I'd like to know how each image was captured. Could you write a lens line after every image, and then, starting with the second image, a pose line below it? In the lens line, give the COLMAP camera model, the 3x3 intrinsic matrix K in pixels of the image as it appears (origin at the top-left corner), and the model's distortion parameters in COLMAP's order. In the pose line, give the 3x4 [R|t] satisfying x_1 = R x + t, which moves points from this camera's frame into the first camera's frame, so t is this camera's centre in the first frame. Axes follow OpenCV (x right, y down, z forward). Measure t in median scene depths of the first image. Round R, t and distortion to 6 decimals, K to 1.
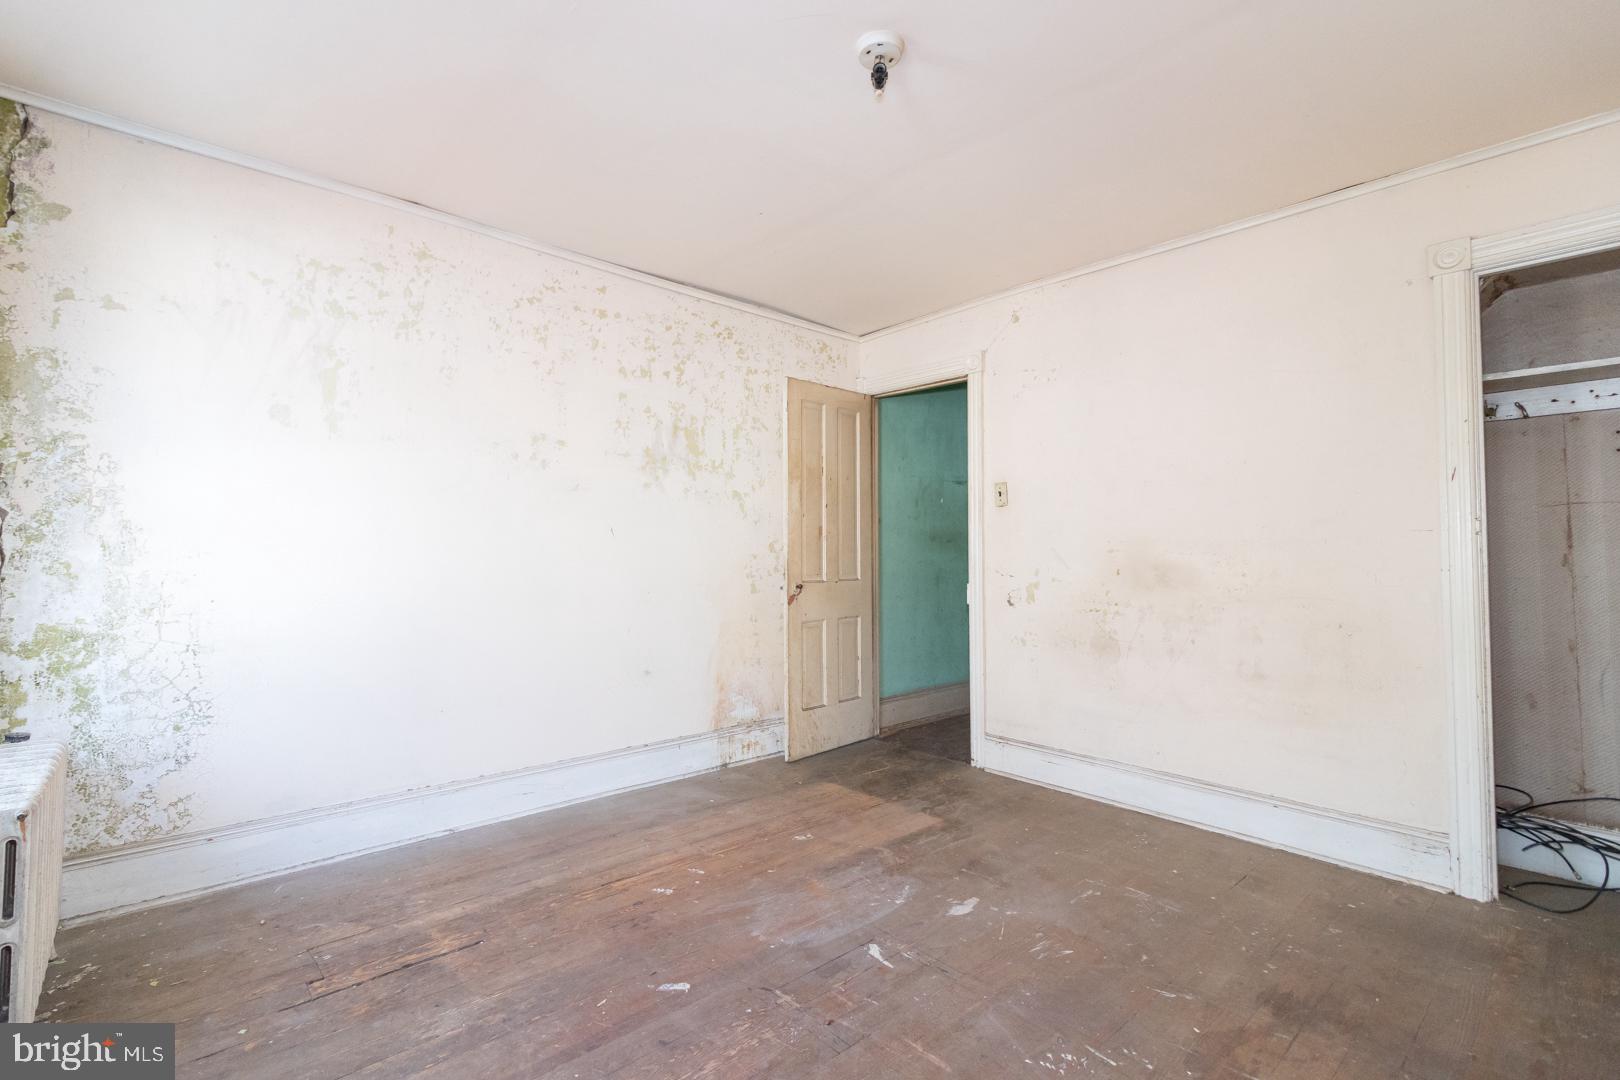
lens RADIAL K [[739.2, 0, 808.4], [0, 739.2, 540.2], [0, 0, 1]] dist [0.007003, -0.000393]
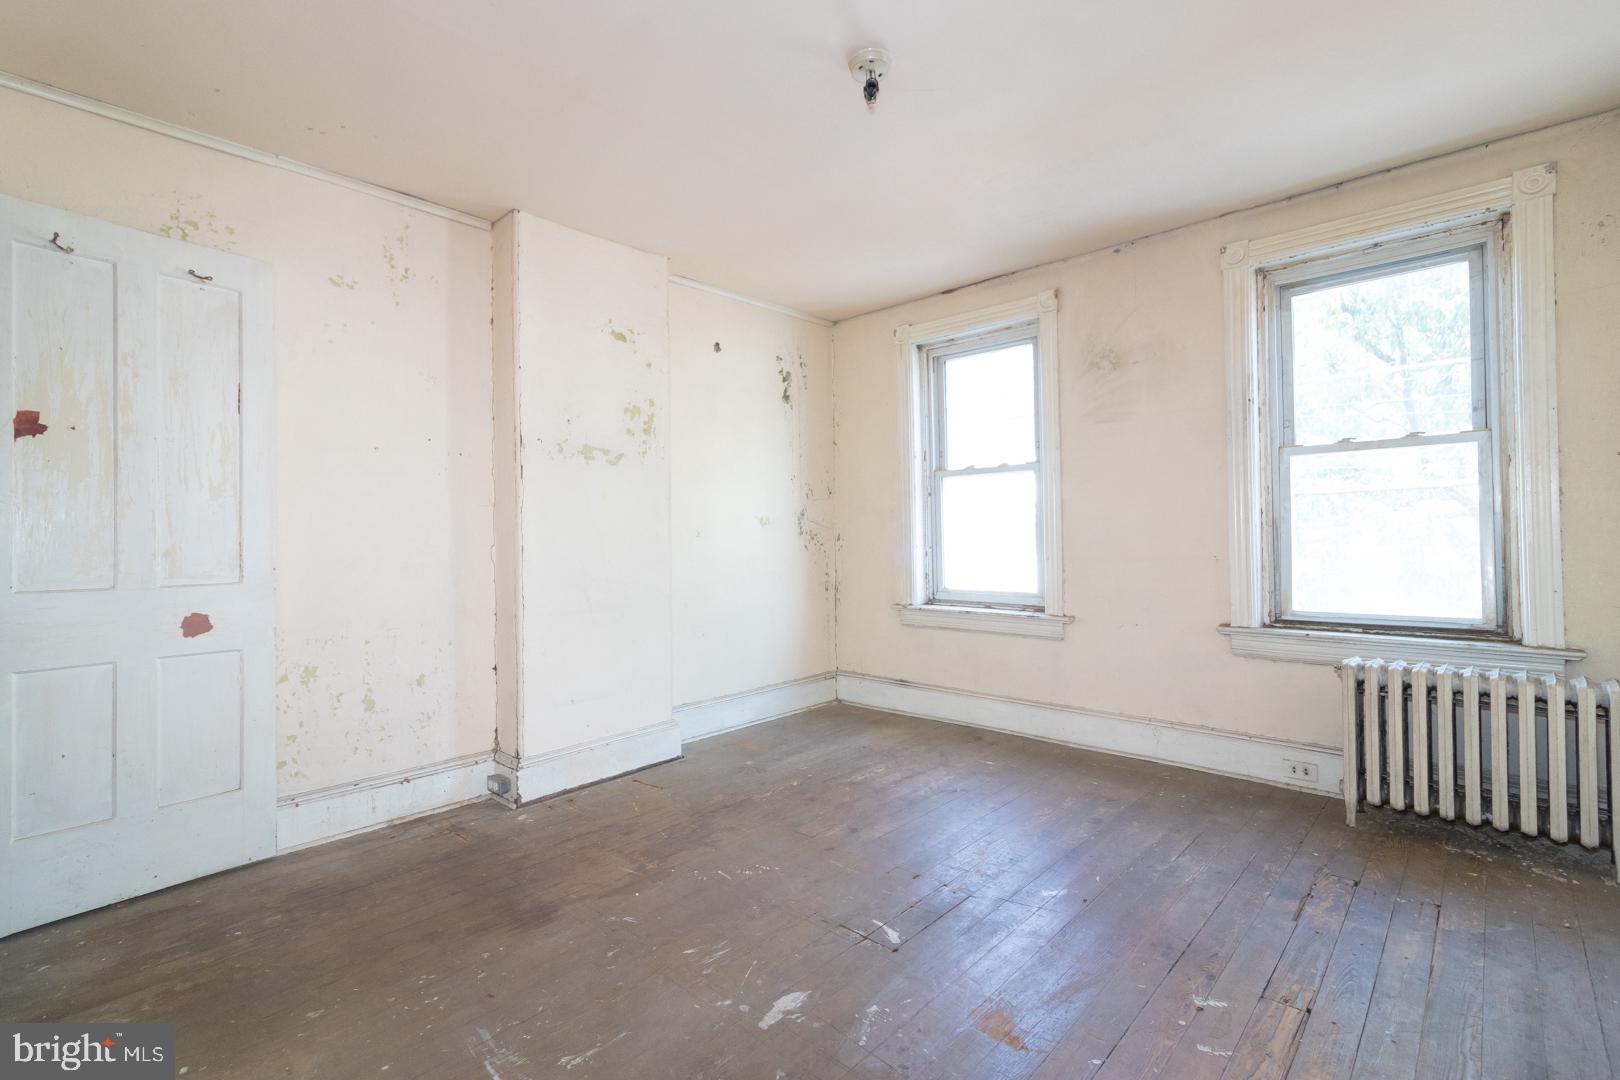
lens RADIAL K [[739.2, 0, 811.7], [0, 739.2, 533.7], [0, 0, 1]] dist [0.007003, -0.000393]
pose [[-0.996530, 0.007196, -0.082924, 0.294369], [0.008823, 0.999775, -0.019274, 0.053111], [0.082767, -0.019939, -0.996369, 2.127111]]
